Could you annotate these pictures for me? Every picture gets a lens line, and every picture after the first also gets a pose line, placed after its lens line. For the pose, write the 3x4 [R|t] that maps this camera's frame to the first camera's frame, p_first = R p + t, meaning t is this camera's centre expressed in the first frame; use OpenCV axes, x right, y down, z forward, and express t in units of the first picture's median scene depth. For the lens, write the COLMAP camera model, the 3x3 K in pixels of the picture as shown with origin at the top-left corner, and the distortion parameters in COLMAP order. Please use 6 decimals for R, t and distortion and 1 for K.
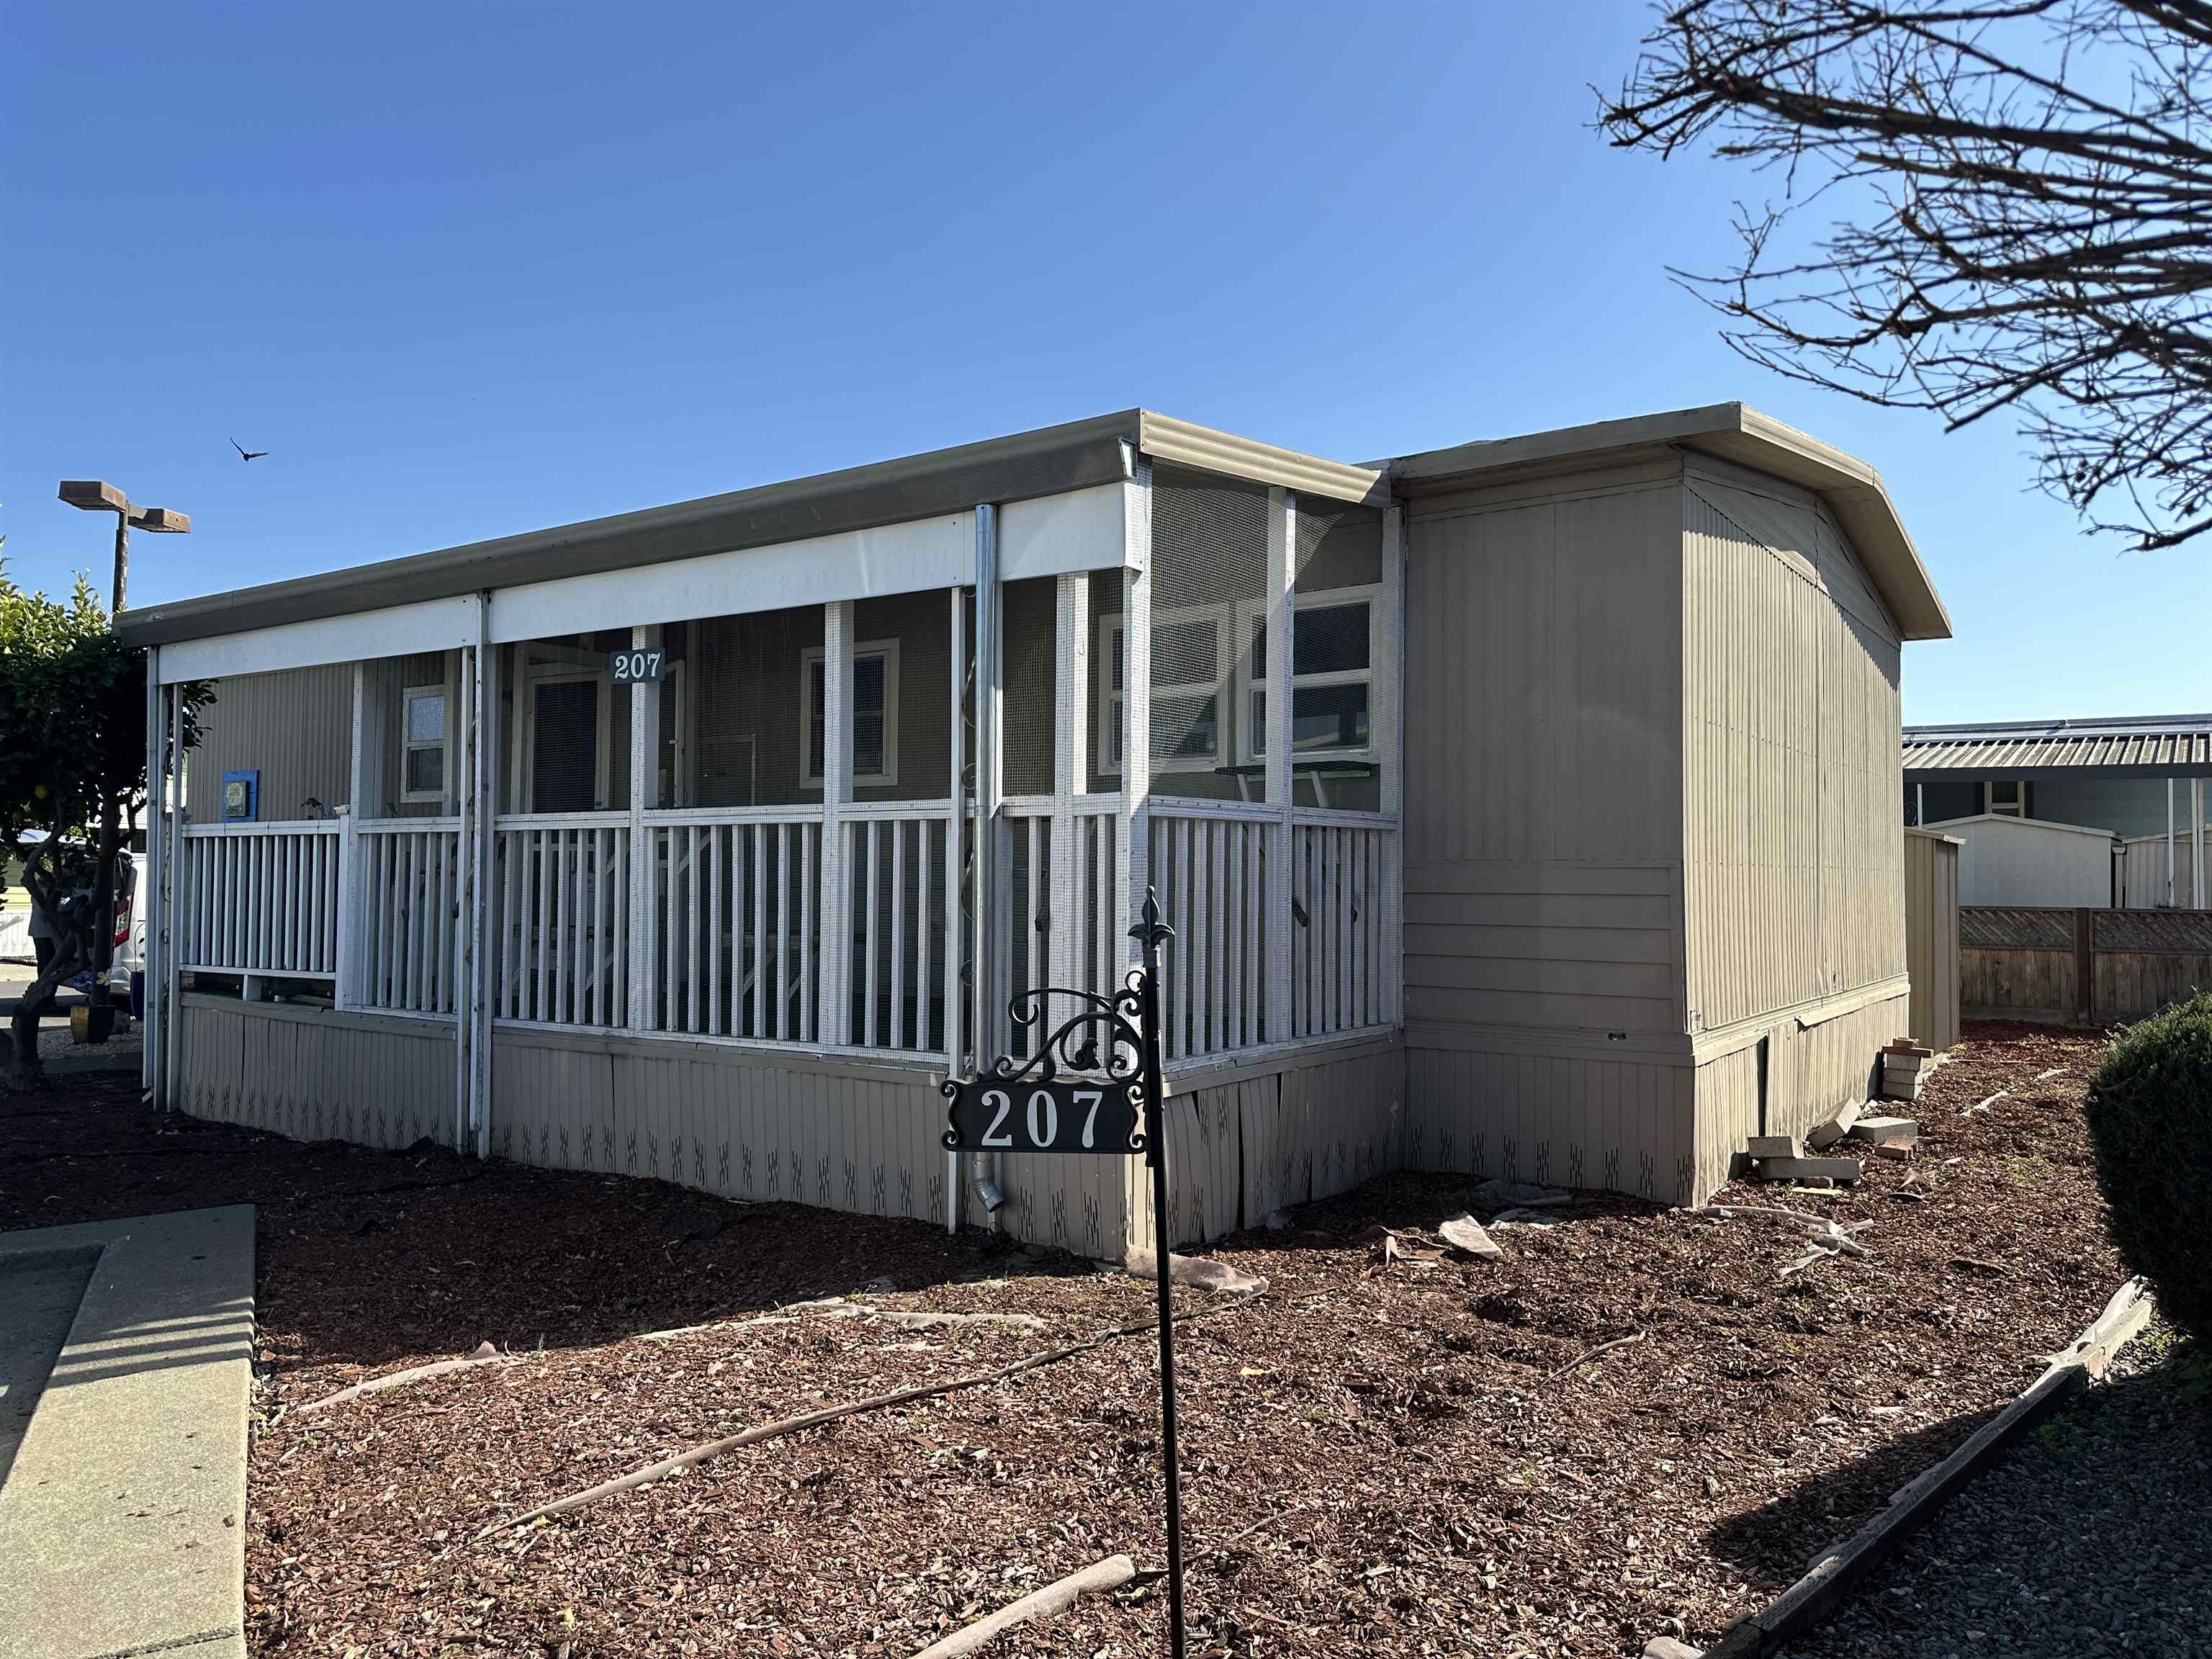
lens RADIAL K [[1552.0, 0, 1130.2], [0, 1552.0, 841.8], [0, 0, 1]] dist [0.102549, -0.164368]
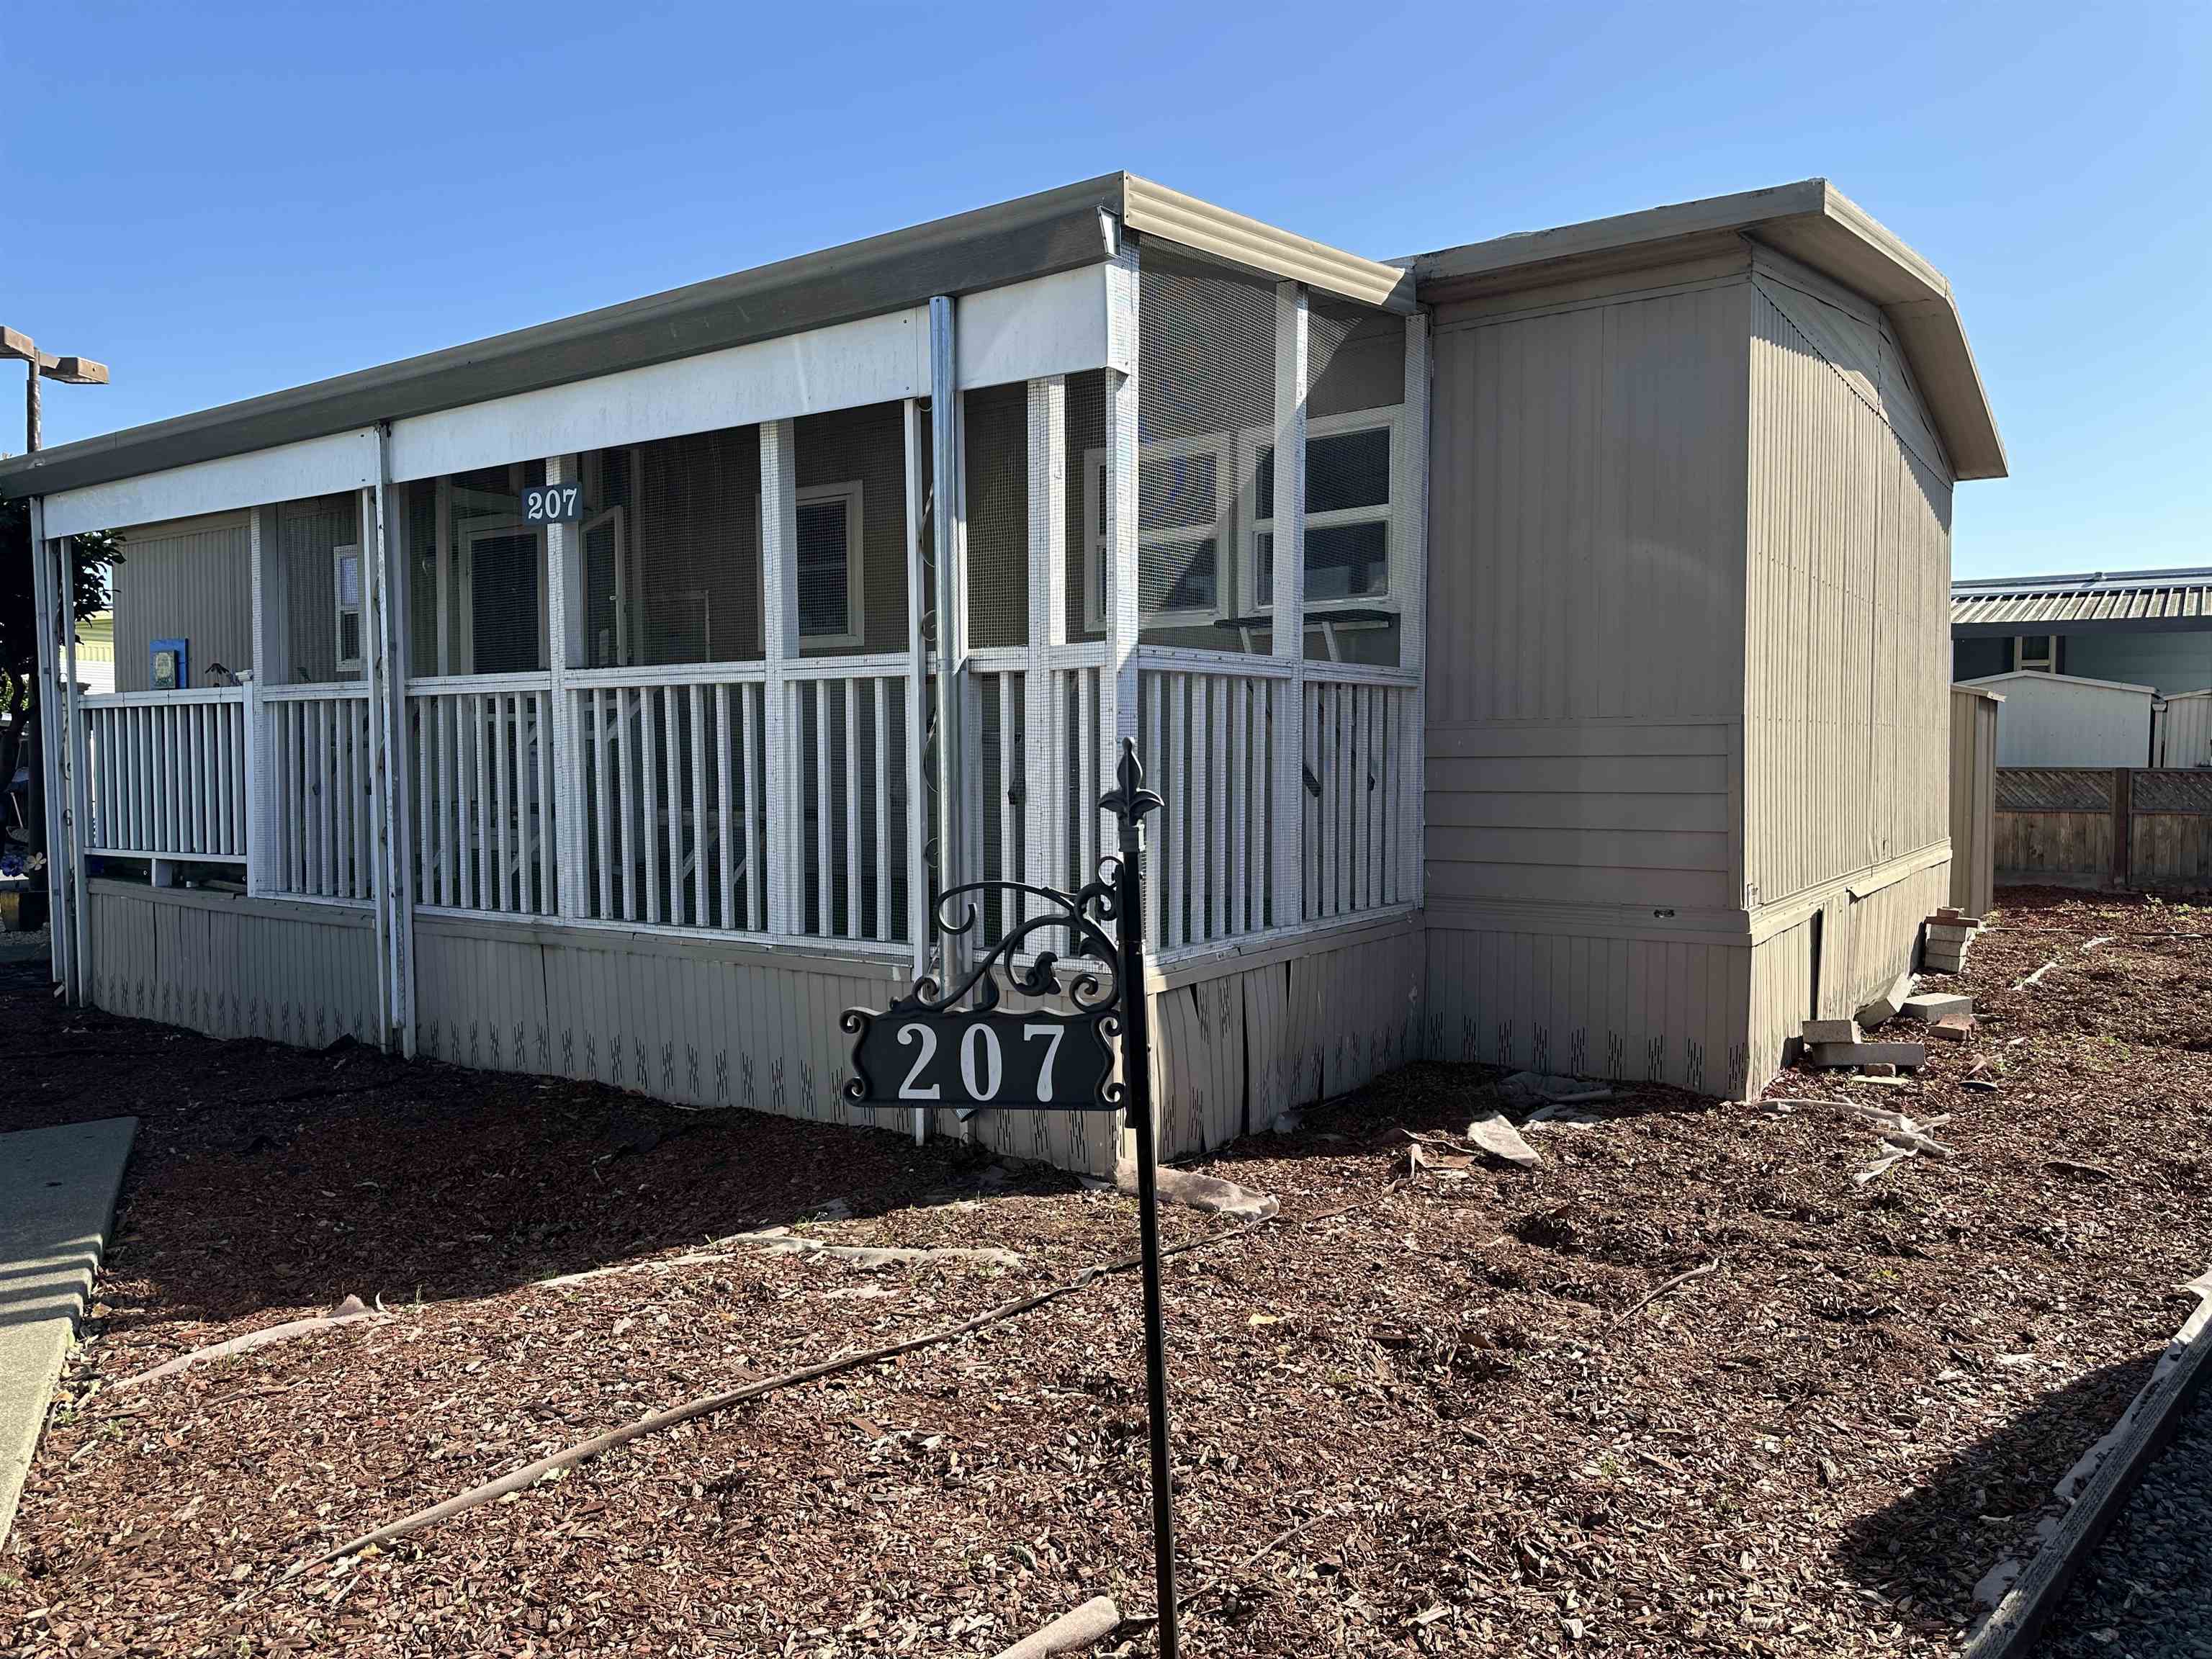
lens RADIAL K [[1567.3, 0, 1091.0], [0, 1567.3, 867.8], [0, 0, 1]] dist [0.046938, -0.057157]
pose [[0.999680, -0.008990, -0.023643, 0.005464], [0.011257, 0.995164, 0.097578, 0.008287], [0.022652, -0.097813, 0.994947, 0.130855]]
